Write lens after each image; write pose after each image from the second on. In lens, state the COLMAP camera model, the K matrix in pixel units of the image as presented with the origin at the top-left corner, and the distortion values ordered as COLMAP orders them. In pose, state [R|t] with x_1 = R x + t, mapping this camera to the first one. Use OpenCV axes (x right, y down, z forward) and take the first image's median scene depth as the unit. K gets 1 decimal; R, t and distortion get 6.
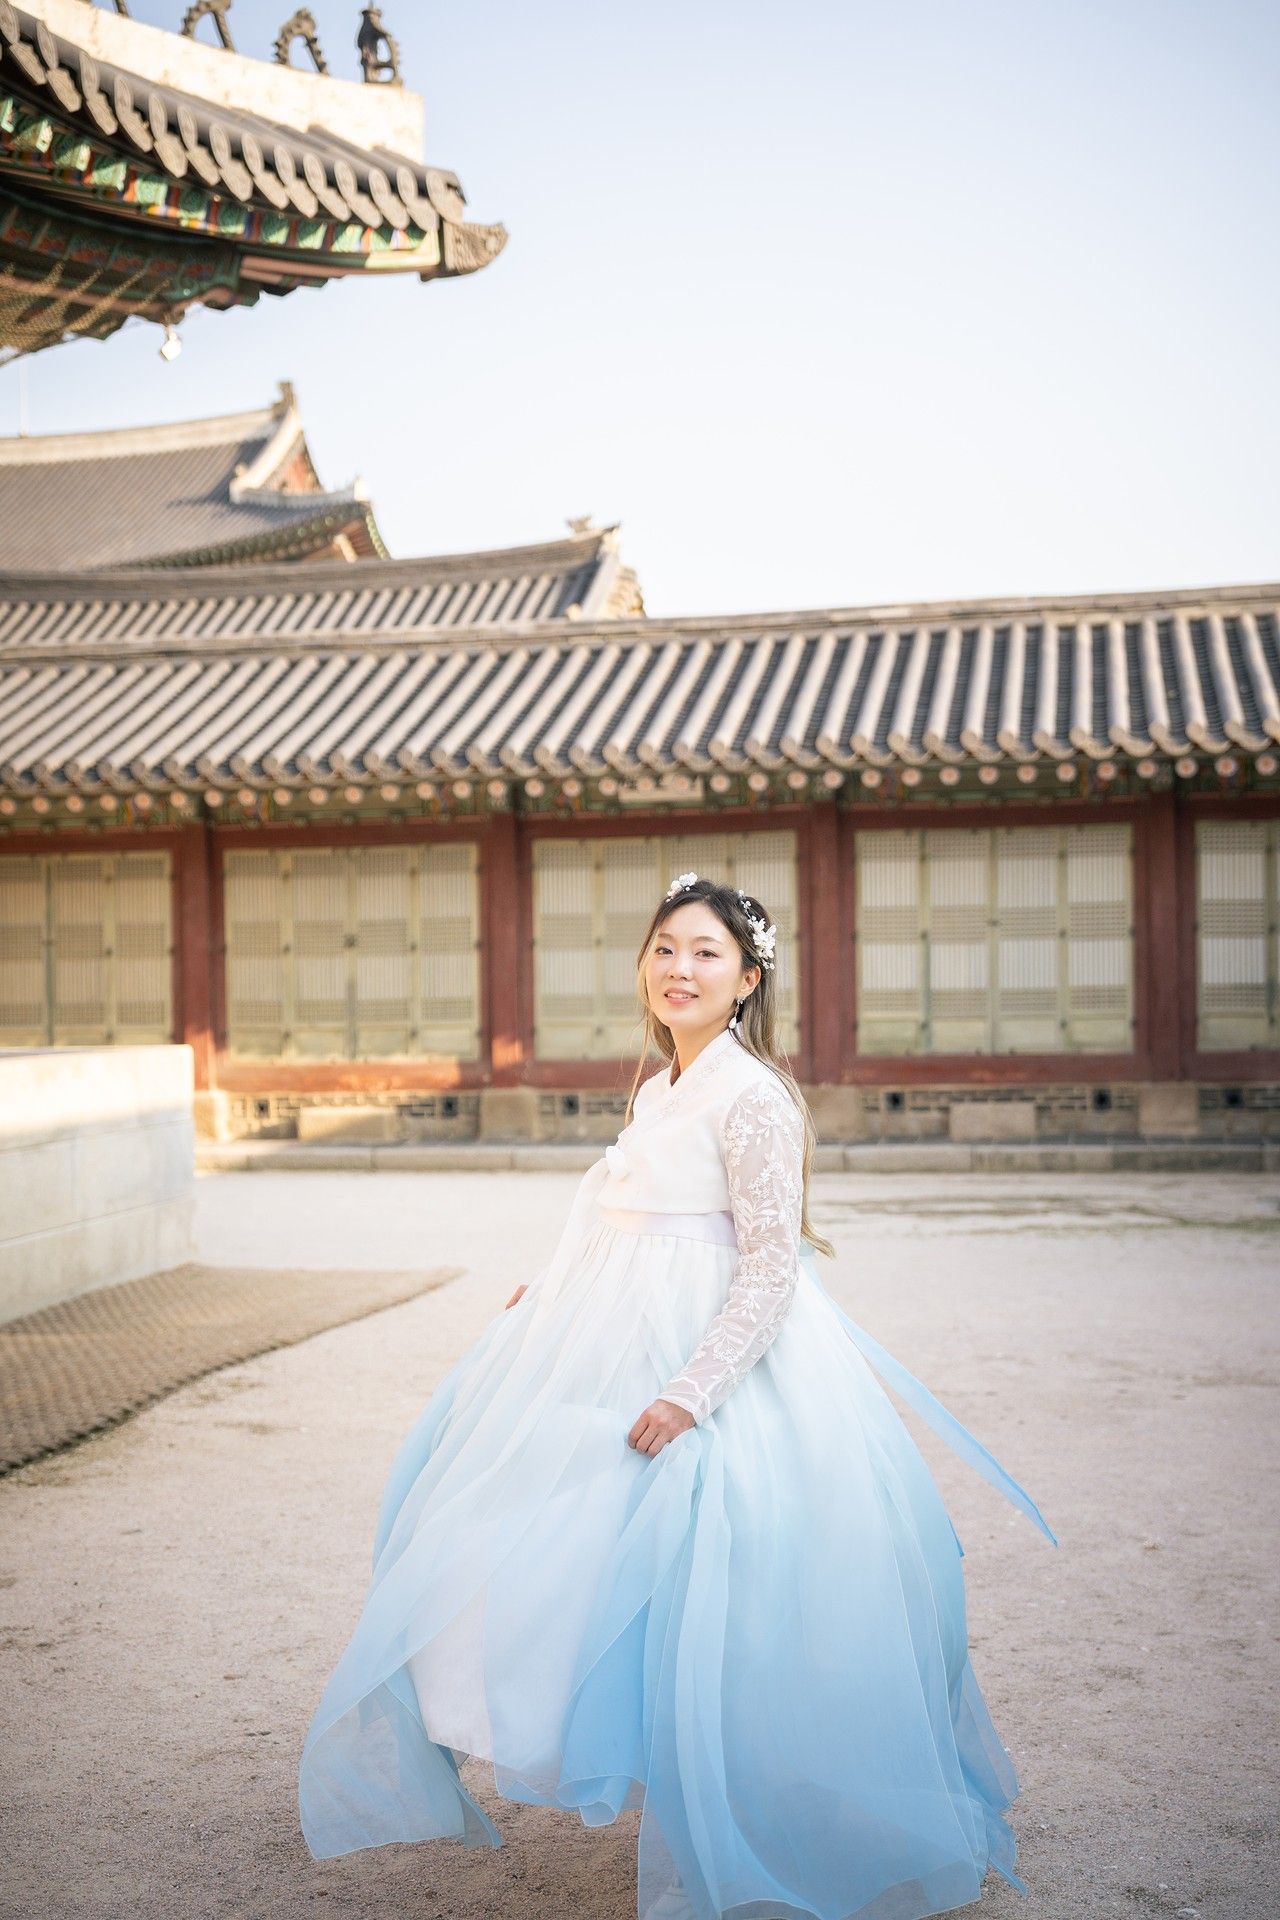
lens RADIAL K [[2608.9, 0, 541.9], [0, 2608.9, 1051.0], [0, 0, 1]] dist [-0.011222, -0.019470]
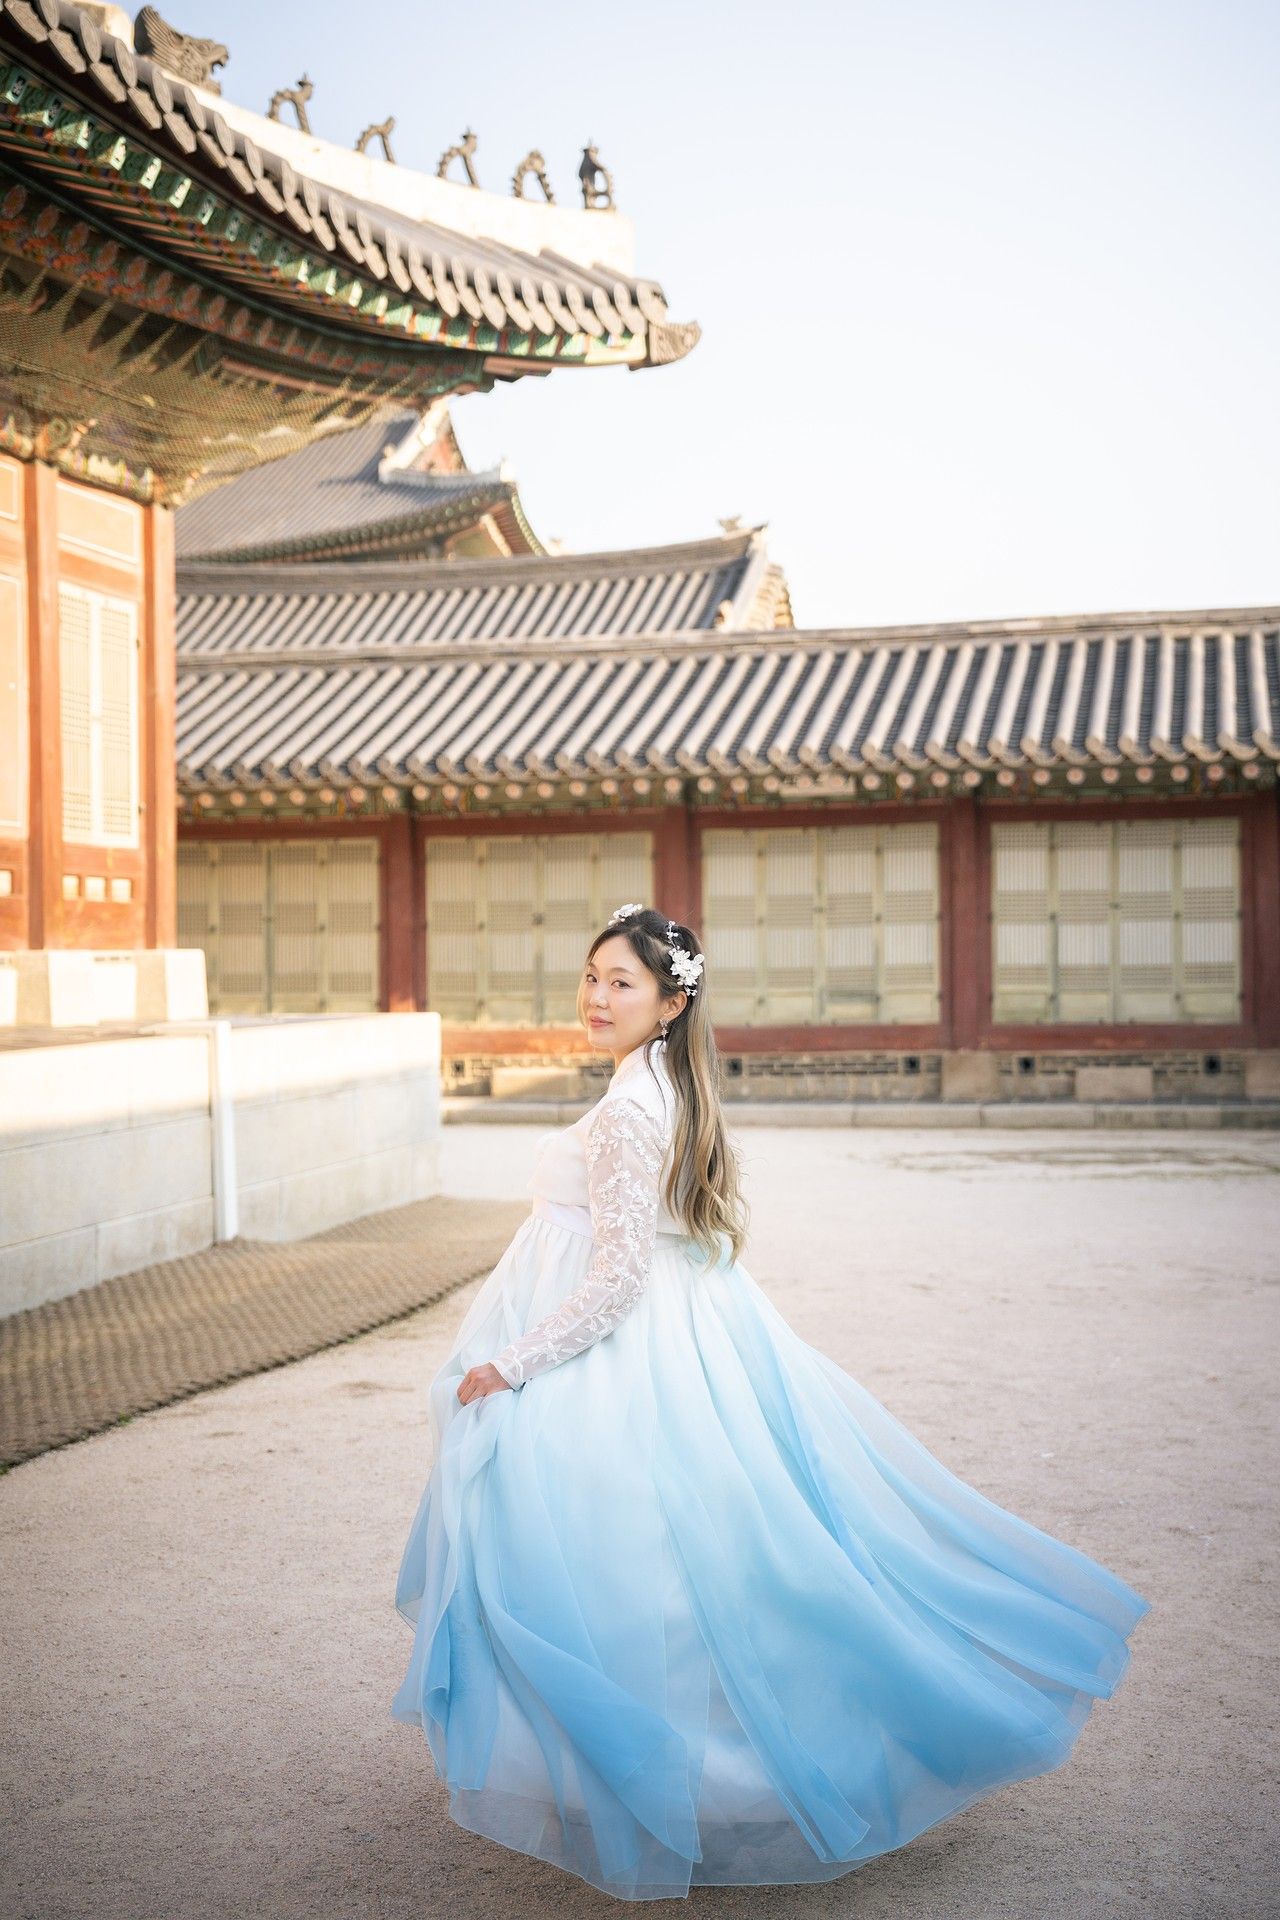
lens RADIAL K [[2568.7, 0, 640.0], [0, 2568.7, 960.0], [0, 0, 1]] dist [-0.000380, -0.042526]
pose [[0.999884, 0.004926, -0.014404, -0.014280], [-0.005246, 0.999739, -0.022224, -0.000451], [0.014290, 0.022297, 0.999649, -0.101598]]
